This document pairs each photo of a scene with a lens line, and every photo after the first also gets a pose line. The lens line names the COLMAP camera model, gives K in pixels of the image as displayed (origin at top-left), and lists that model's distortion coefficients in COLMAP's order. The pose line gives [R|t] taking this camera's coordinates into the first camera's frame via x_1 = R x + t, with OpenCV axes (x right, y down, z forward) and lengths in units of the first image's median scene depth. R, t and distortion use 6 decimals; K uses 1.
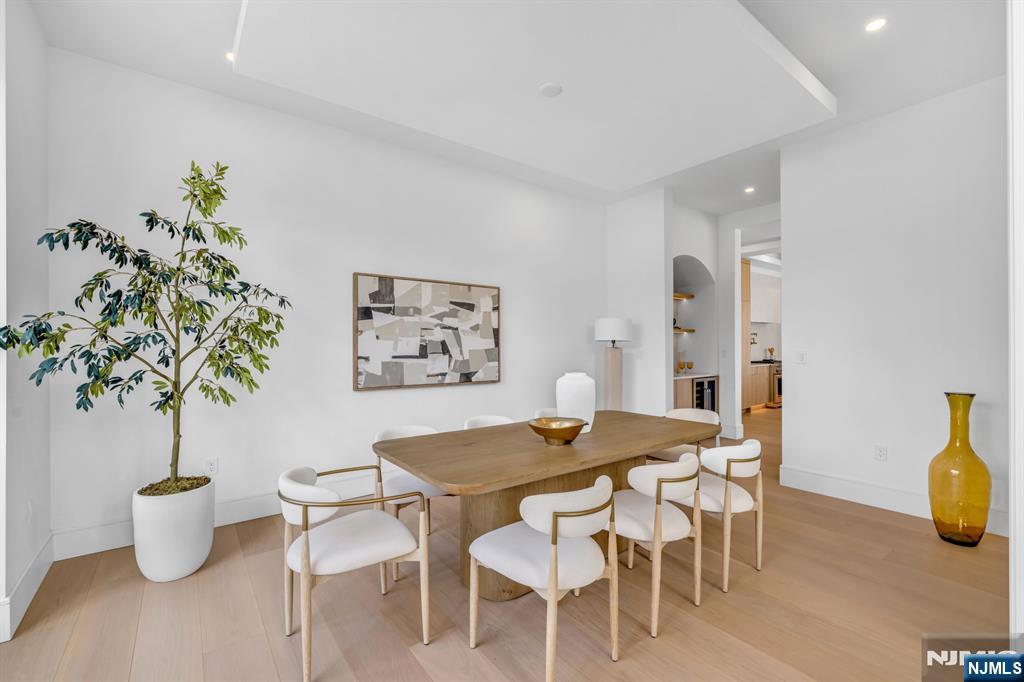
lens RADIAL K [[436.8, 0, 512.2], [0, 436.8, 337.9], [0, 0, 1]] dist [0.003634, 0.000231]
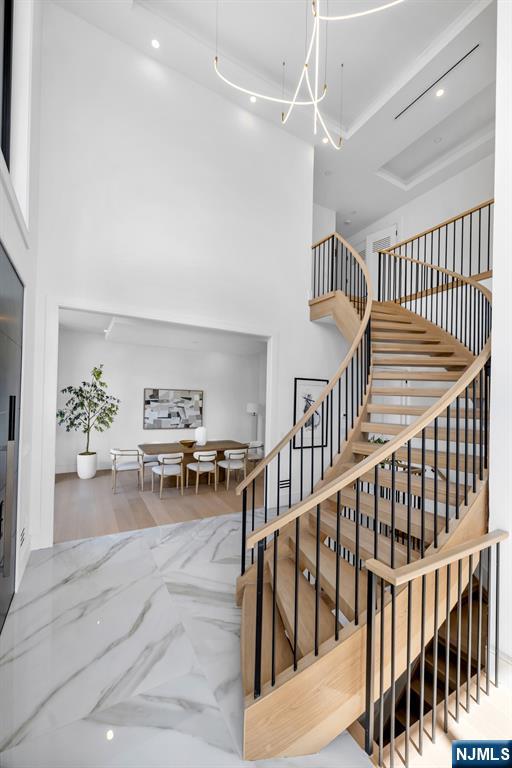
lens RADIAL K [[309.4, 0, 255.0], [0, 309.4, 391.6], [0, 0, 1]] dist [0.001814, 0.000264]
pose [[0.989621, 0.022481, -0.141930, 0.825114], [-0.023535, 0.999706, -0.005756, -0.168526], [0.141759, 0.009037, 0.989860, -1.162821]]
